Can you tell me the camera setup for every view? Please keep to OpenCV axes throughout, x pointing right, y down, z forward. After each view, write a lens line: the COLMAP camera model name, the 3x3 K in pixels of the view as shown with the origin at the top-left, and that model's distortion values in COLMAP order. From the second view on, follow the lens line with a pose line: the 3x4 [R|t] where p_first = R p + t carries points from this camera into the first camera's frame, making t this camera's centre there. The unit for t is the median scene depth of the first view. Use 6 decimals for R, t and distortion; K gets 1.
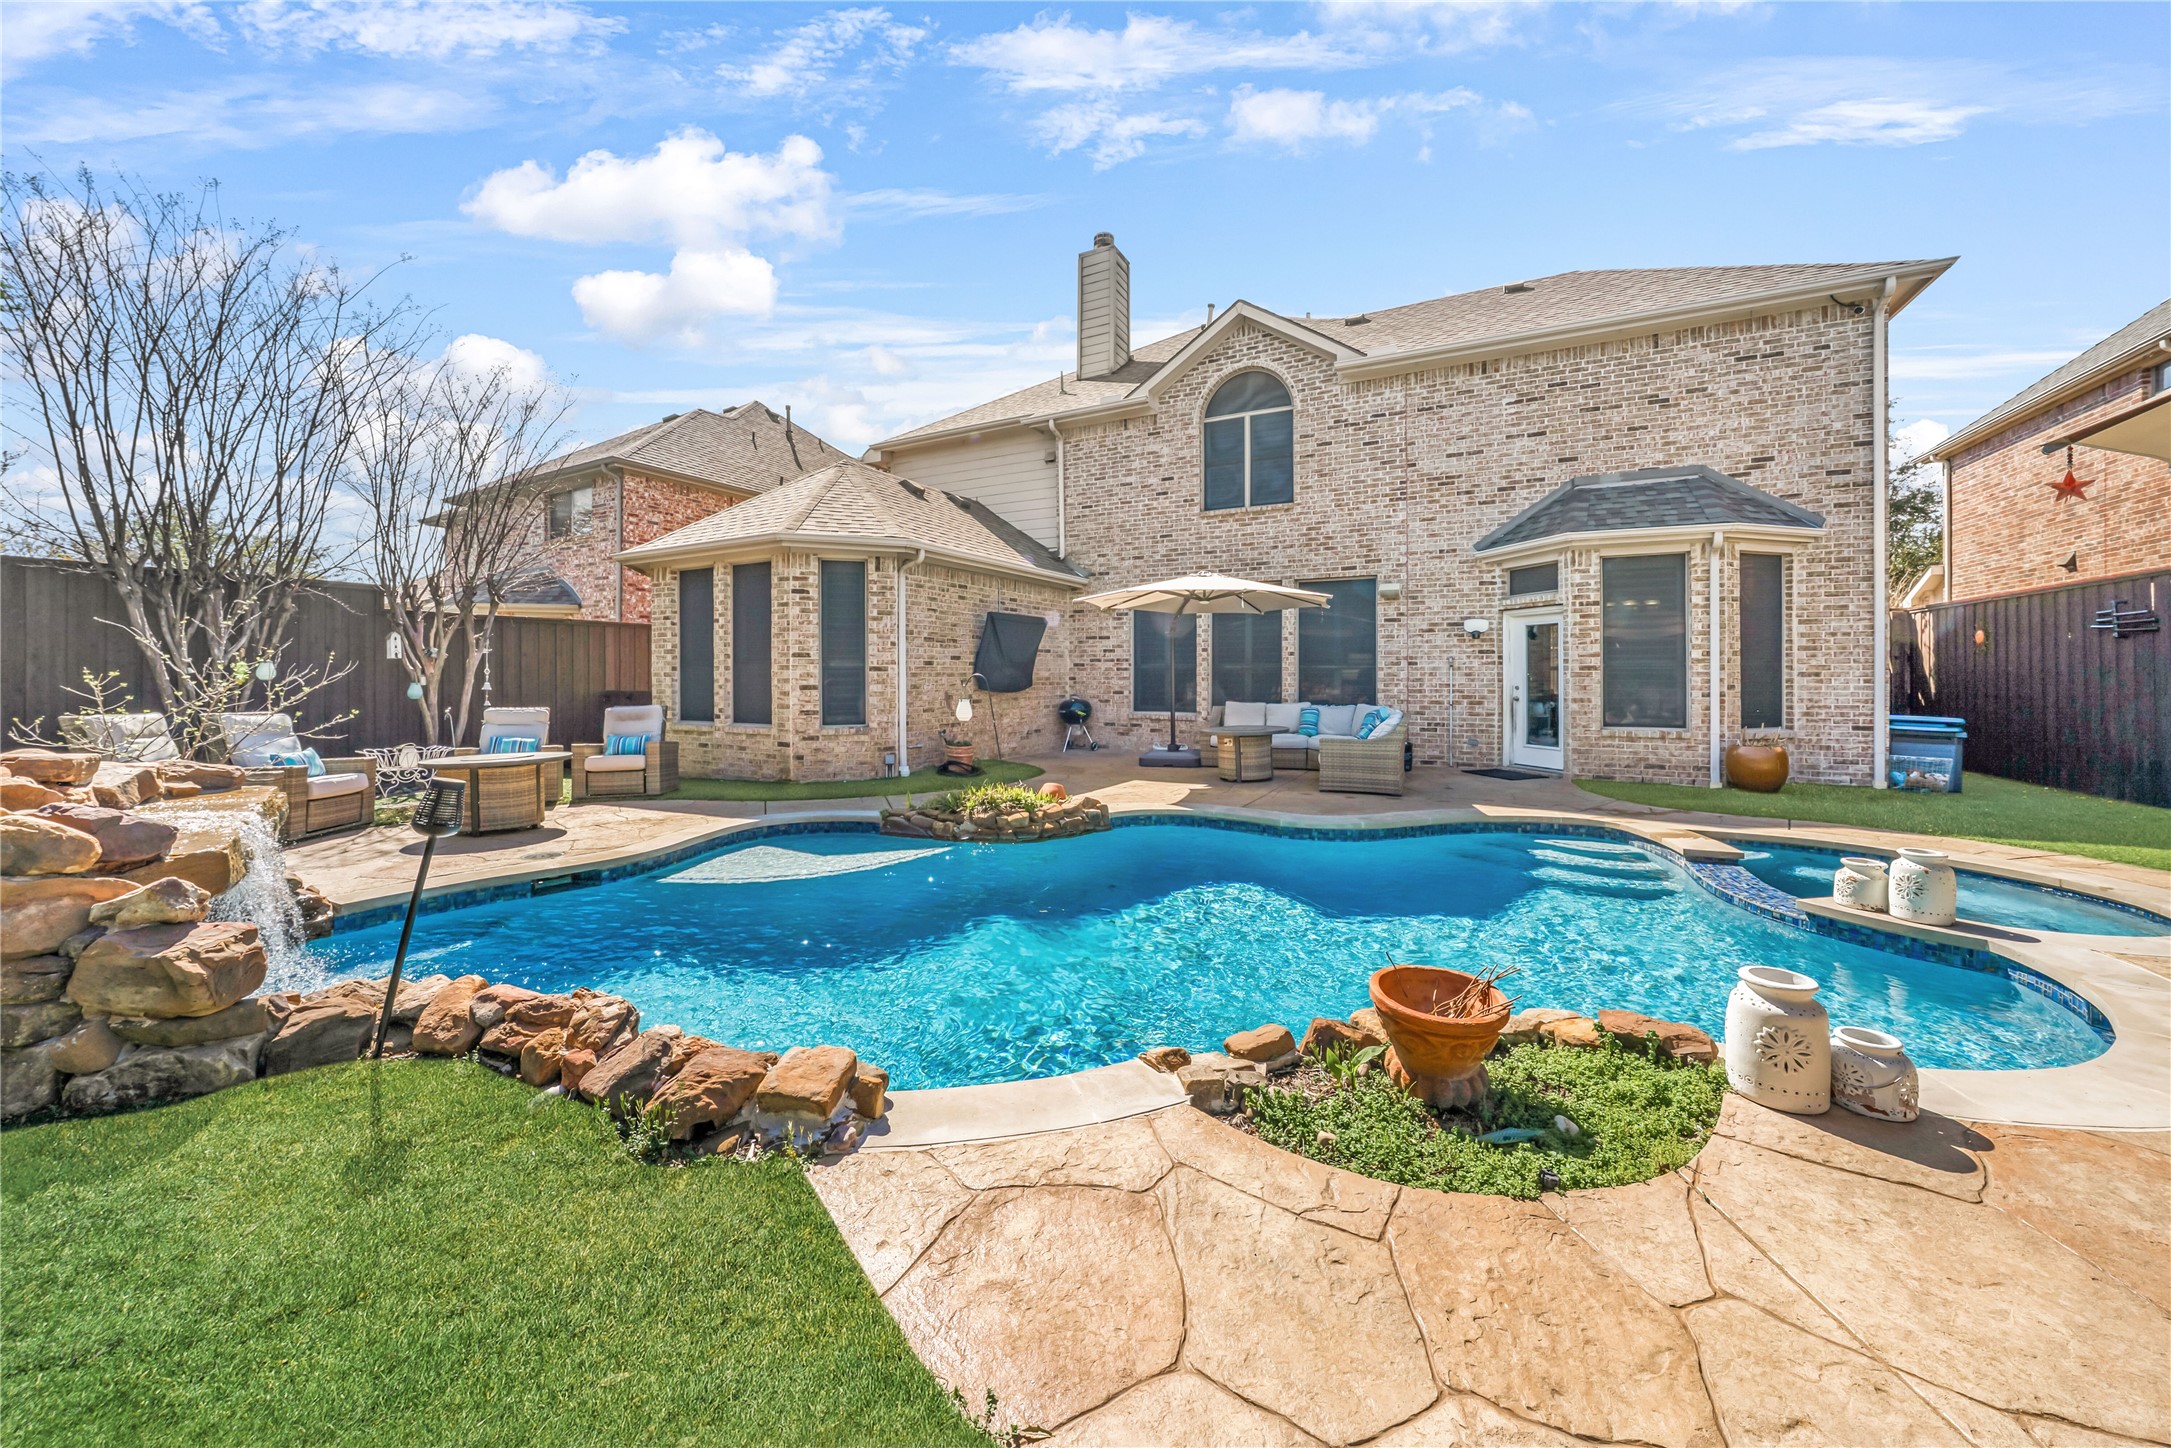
lens RADIAL K [[764.6, 0, 1073.1], [0, 764.6, 672.8], [0, 0, 1]] dist [-0.022289, -0.000045]
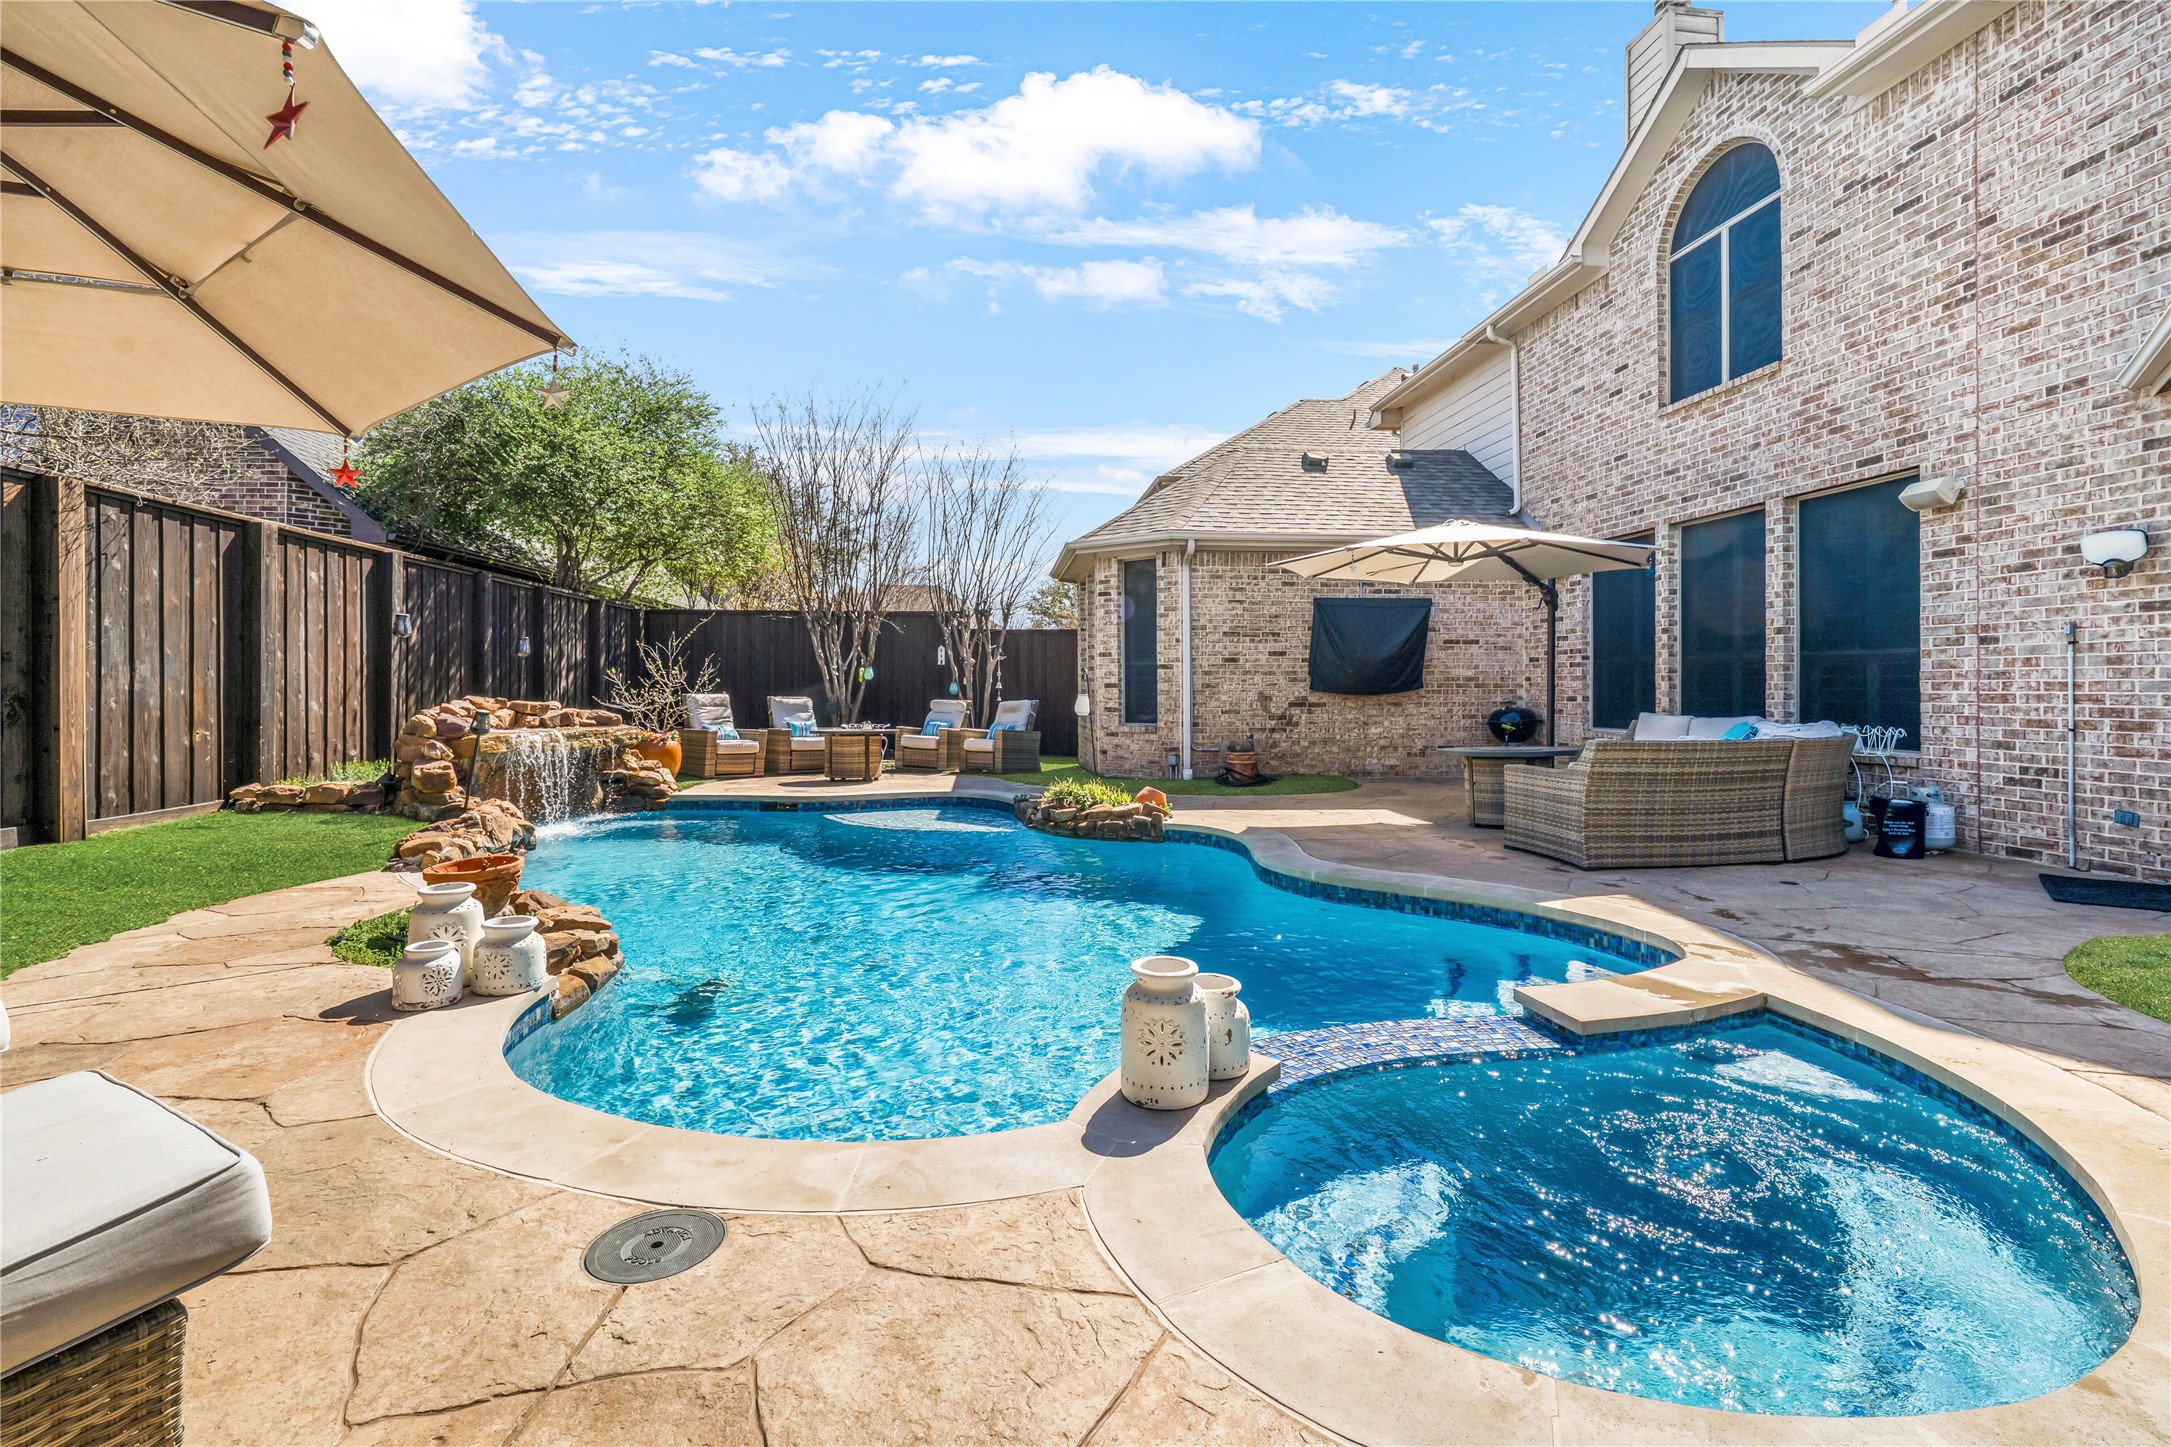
lens RADIAL K [[951.2, 0, 1116.4], [0, 951.2, 681.7], [0, 0, 1]] dist [-0.001302, 0.001294]
pose [[0.582338, -0.002464, -0.812943, 0.608224], [0.000025, 0.999995, -0.003012, 0.015346], [0.812947, 0.001733, 0.582336, 0.212261]]
